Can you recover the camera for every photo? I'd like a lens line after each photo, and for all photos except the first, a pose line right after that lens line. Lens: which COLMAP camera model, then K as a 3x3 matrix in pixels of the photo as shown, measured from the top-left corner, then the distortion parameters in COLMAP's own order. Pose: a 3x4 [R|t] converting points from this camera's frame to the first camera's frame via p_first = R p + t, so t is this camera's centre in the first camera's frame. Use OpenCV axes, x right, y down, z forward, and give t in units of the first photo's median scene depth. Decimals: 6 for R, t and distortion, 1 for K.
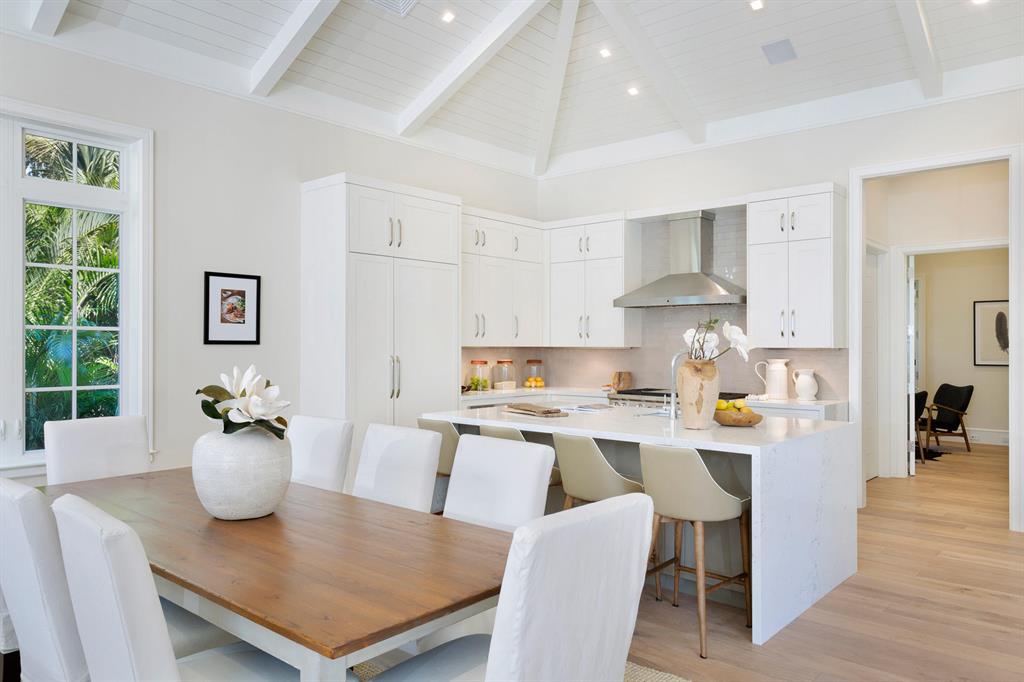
lens RADIAL K [[729.1, 0, 512.0], [0, 729.1, 343.5], [0, 0, 1]] dist [0.005602, 0.003918]
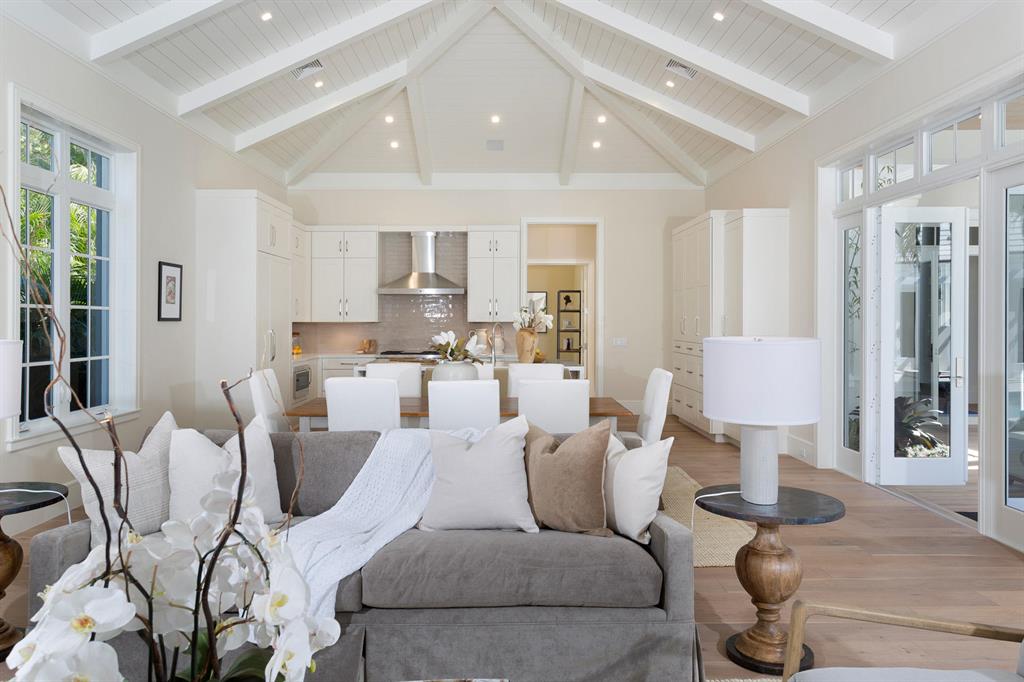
lens RADIAL K [[729.1, 0, 511.4], [0, 729.1, 333.0], [0, 0, 1]] dist [0.005602, 0.003918]
pose [[0.747123, -0.016191, 0.664488, -0.750076], [0.005339, 0.999817, 0.018359, 0.002049], [-0.664664, -0.010169, 0.747073, -0.289201]]
